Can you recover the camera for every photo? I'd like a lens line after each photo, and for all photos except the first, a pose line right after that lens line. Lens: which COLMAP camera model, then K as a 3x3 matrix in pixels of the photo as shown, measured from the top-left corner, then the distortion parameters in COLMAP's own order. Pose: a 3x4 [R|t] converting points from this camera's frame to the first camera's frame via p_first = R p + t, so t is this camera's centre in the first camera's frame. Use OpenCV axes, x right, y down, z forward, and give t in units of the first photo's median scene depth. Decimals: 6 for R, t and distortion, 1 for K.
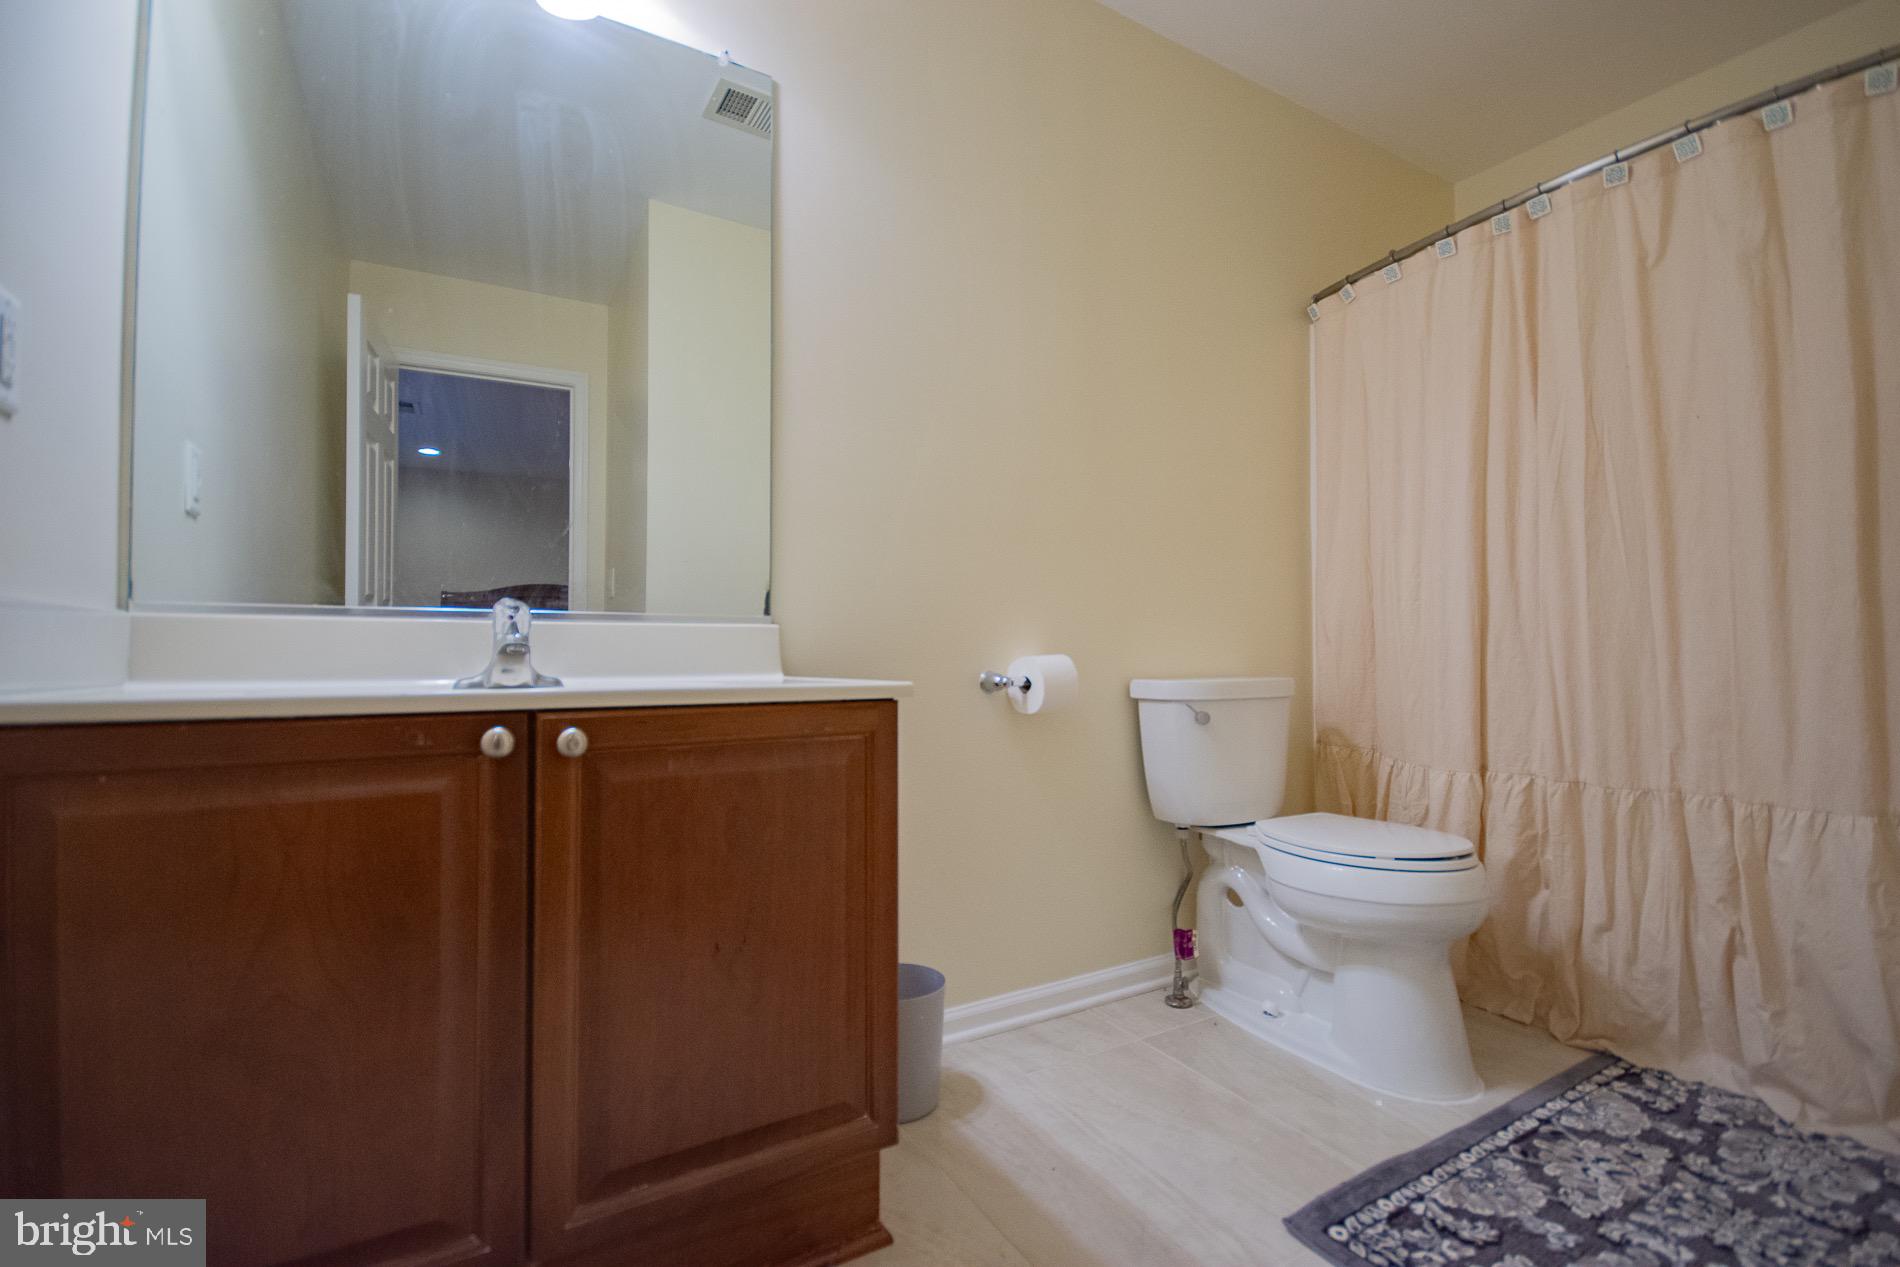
lens RADIAL K [[840.1, 0, 946.3], [0, 840.1, 637.6], [0, 0, 1]] dist [0.001195, -0.000528]
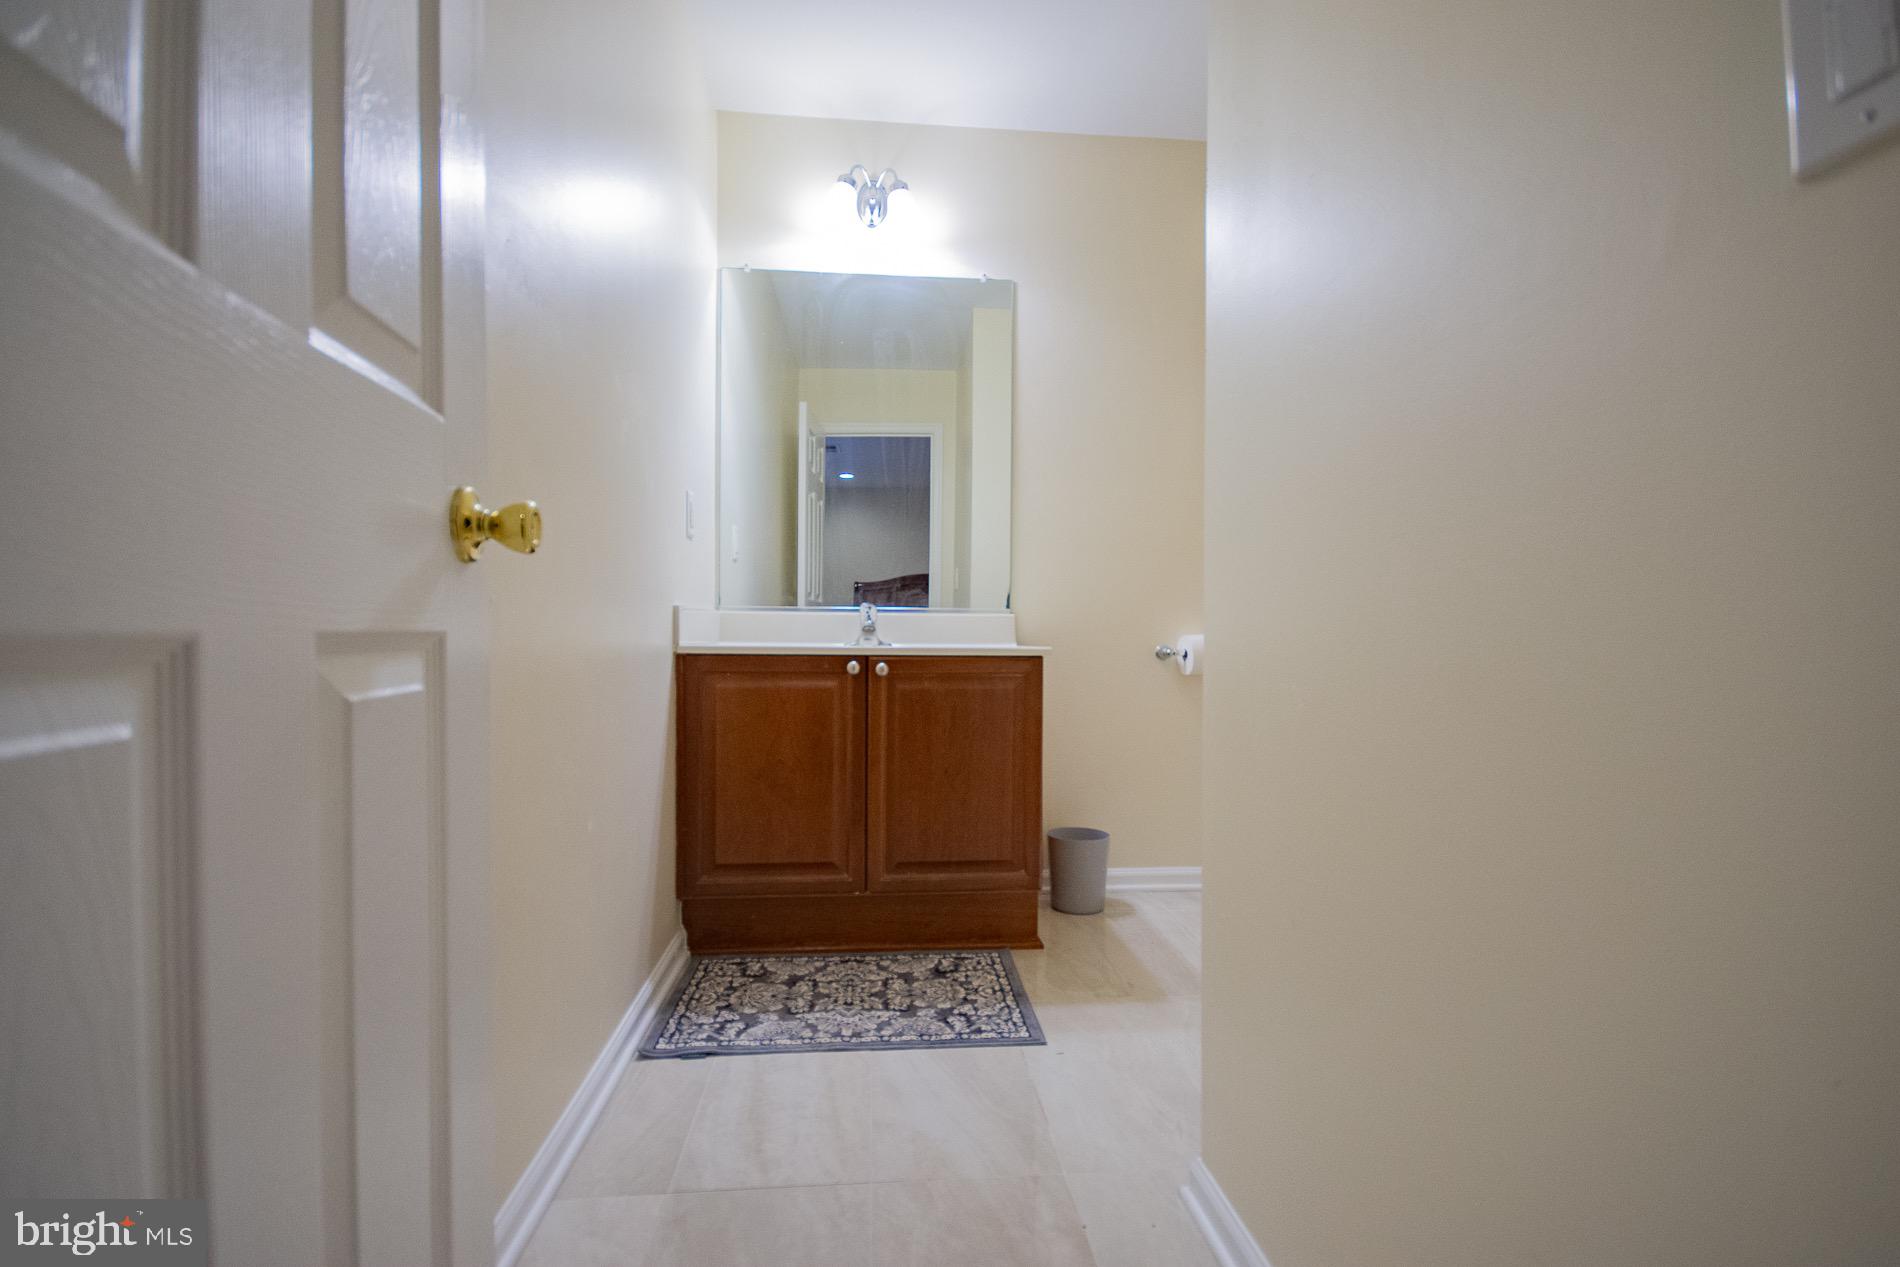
lens RADIAL K [[840.1, 0, 946.3], [0, 840.1, 637.6], [0, 0, 1]] dist [0.001195, -0.000528]
pose [[0.904700, 0.011115, -0.425904, 0.384437], [-0.000178, 0.999669, 0.025709, -0.011946], [0.426049, -0.023183, 0.904403, -0.556353]]
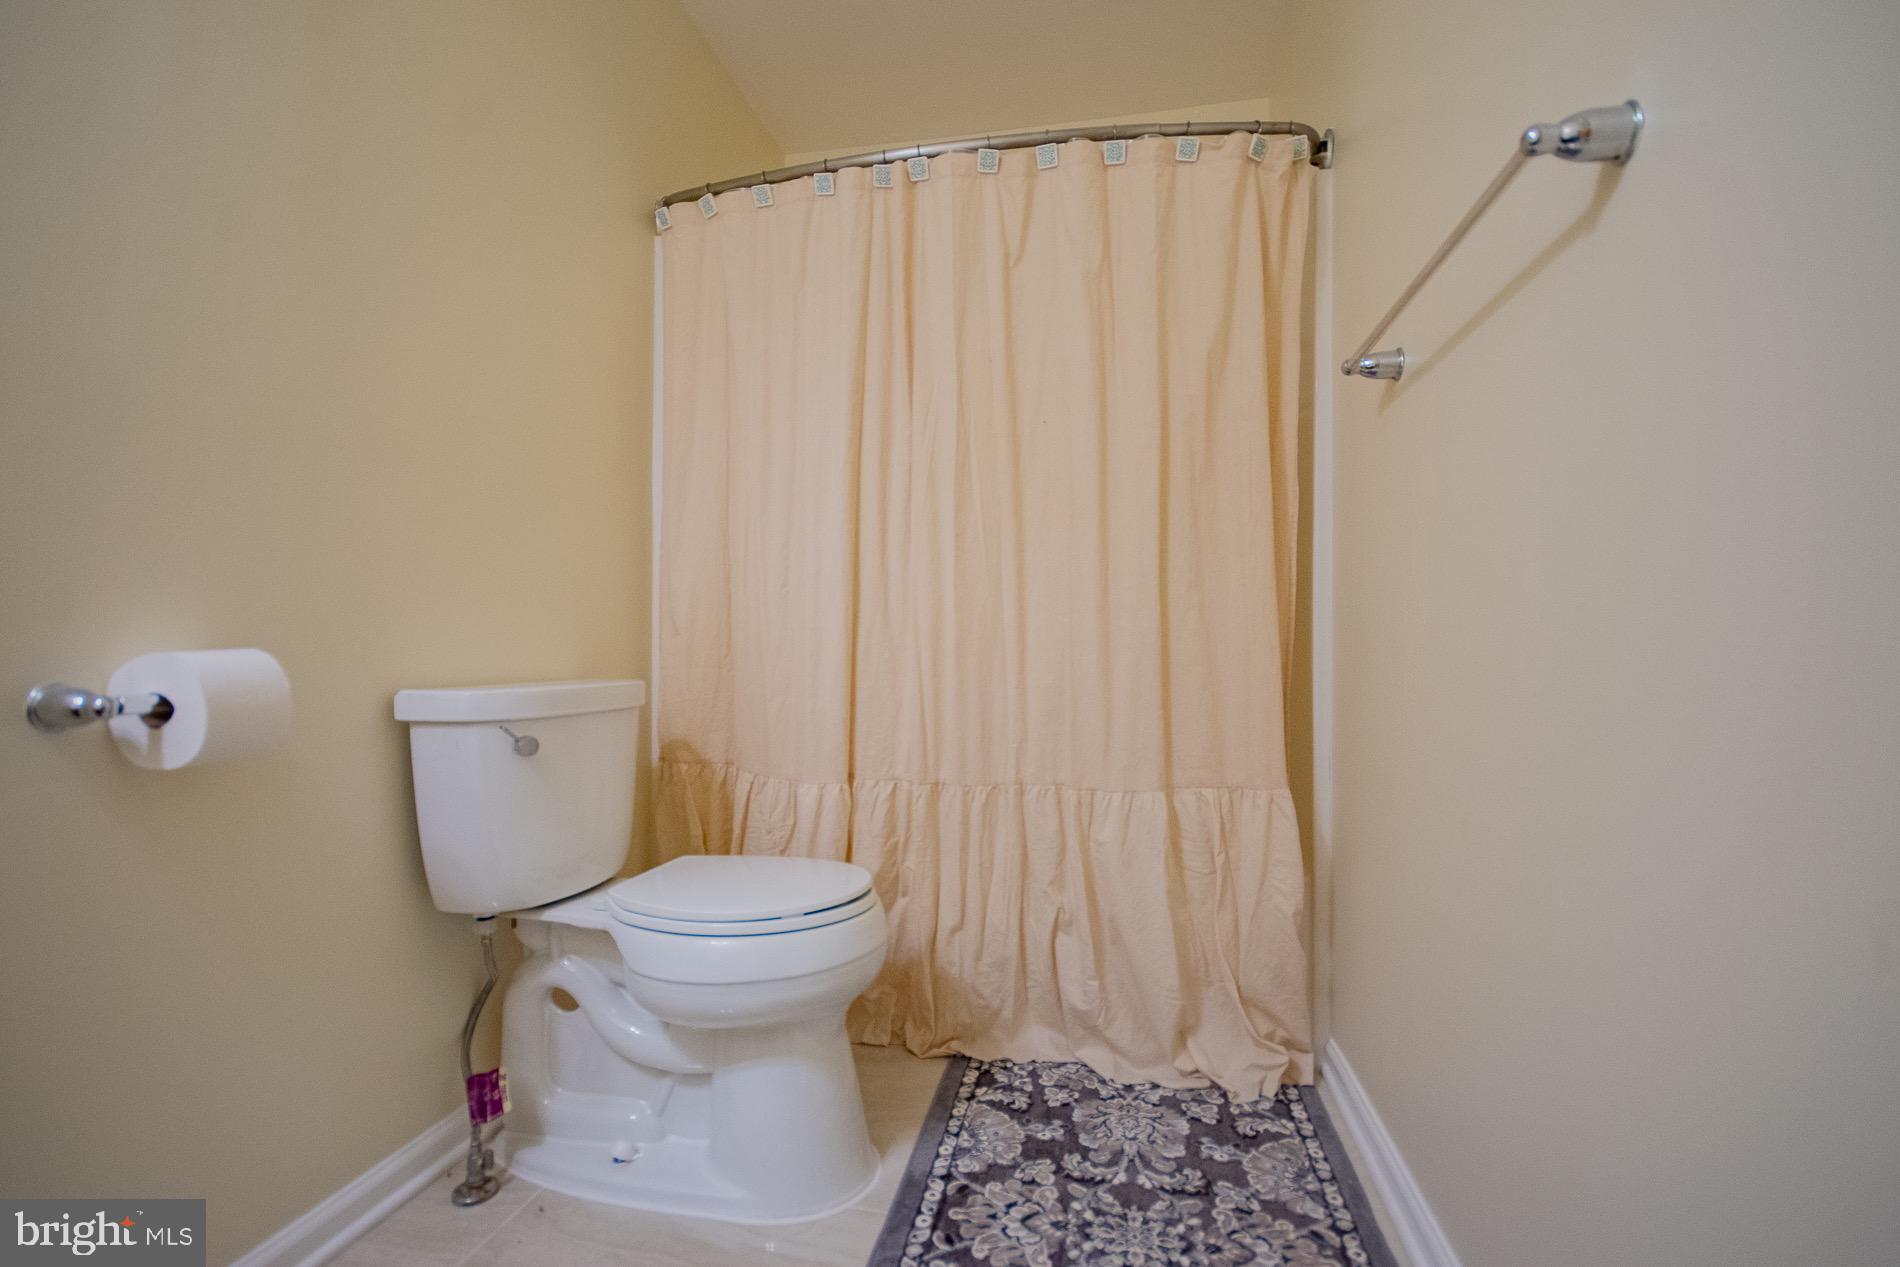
lens RADIAL K [[840.1, 0, 946.3], [0, 840.1, 637.6], [0, 0, 1]] dist [0.001195, -0.000528]
pose [[0.666188, 0.011250, 0.745699, 0.037571], [-0.017441, 0.999848, 0.000497, 0.005110], [-0.745580, -0.013336, 0.666282, 0.359068]]
